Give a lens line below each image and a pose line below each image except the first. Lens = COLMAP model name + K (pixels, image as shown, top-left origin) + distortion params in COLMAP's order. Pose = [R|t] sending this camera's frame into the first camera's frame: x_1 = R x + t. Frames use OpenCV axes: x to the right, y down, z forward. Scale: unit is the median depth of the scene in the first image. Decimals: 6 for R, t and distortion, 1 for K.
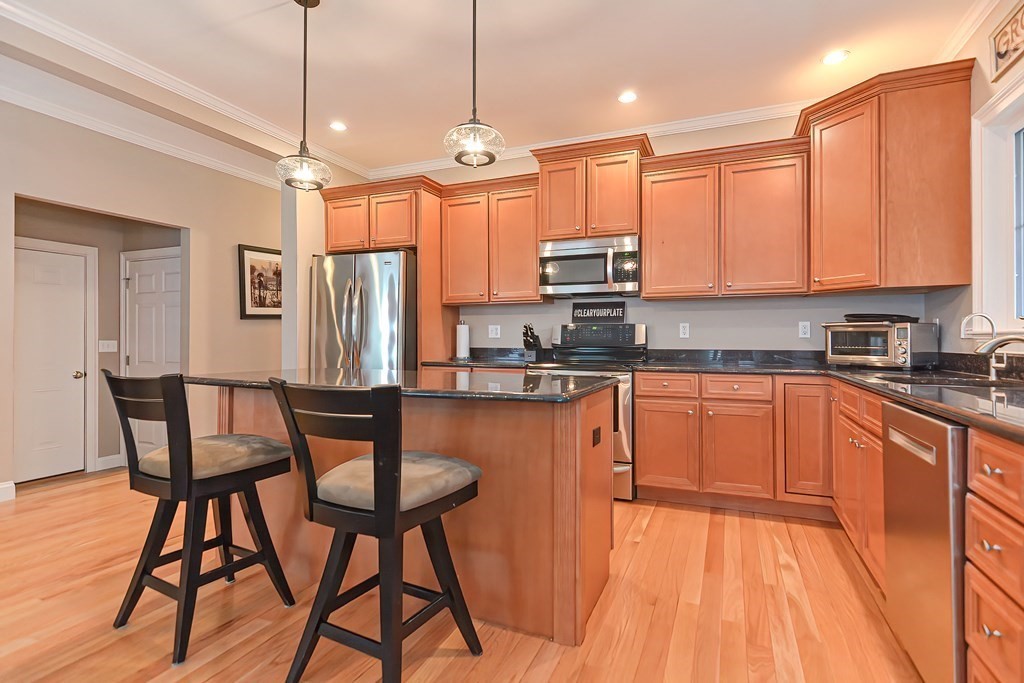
lens RADIAL K [[497.3, 0, 506.2], [0, 497.3, 339.5], [0, 0, 1]] dist [0.025537, -0.011930]
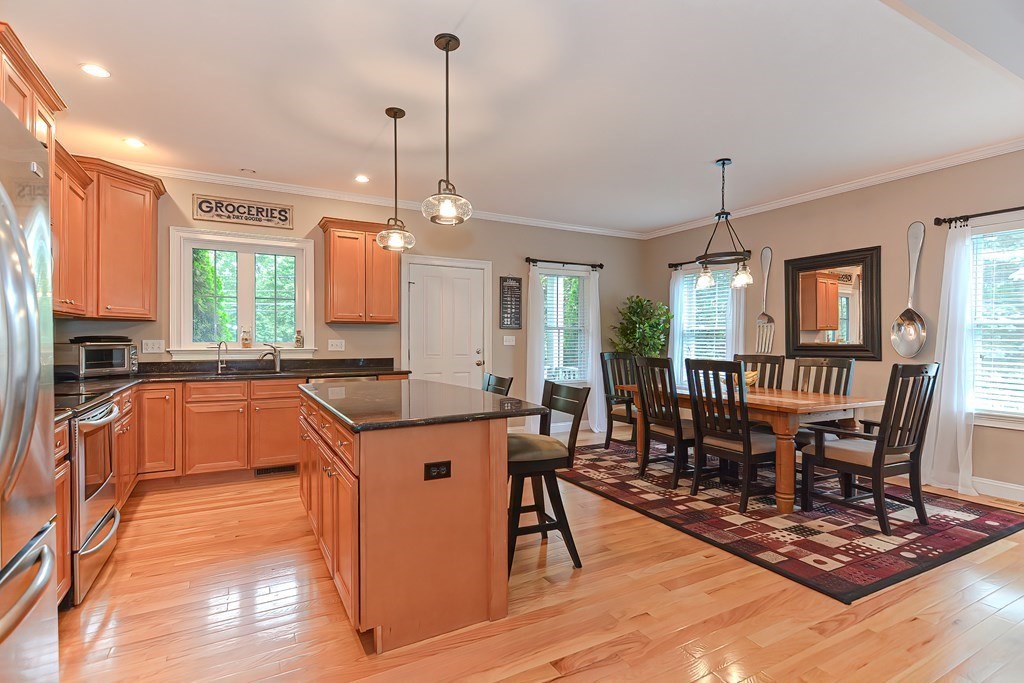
lens RADIAL K [[497.3, 0, 514.8], [0, 497.3, 346.1], [0, 0, 1]] dist [0.025537, -0.011930]
pose [[-0.797919, -0.012828, 0.602628, -0.804074], [-0.006193, 0.999895, 0.013085, -0.041760], [-0.602733, 0.006709, -0.797915, 1.232854]]
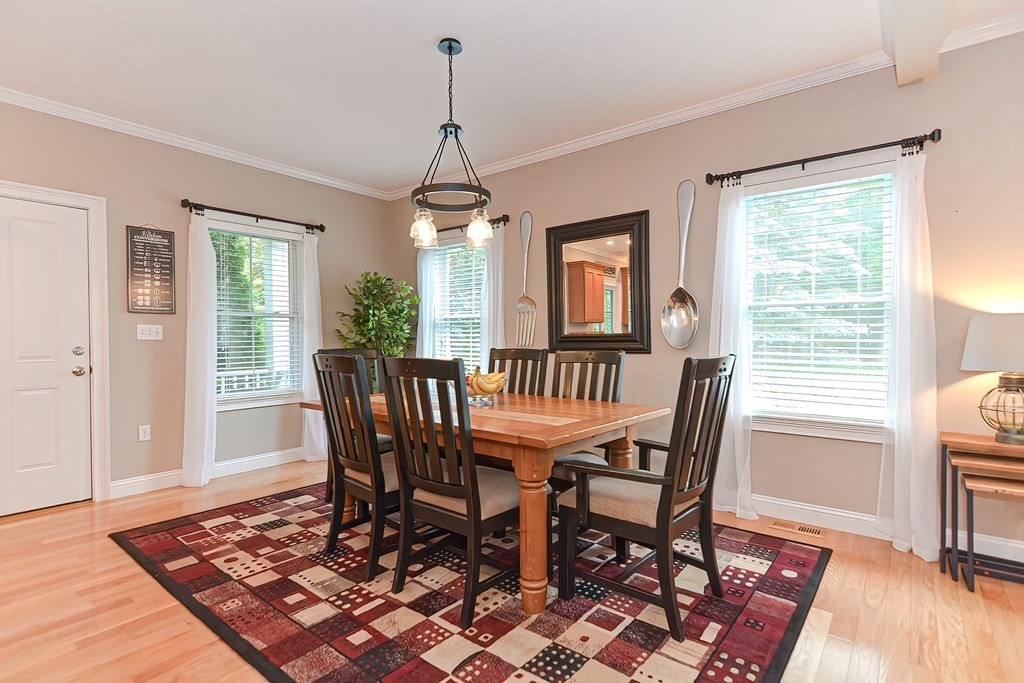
lens RADIAL K [[497.3, 0, 507.2], [0, 497.3, 351.1], [0, 0, 1]] dist [0.025537, -0.011930]
pose [[-0.964971, -0.004813, 0.262312, -0.758728], [0.002098, 0.999658, 0.026062, -0.023833], [-0.262348, 0.025699, -0.964631, 0.672503]]
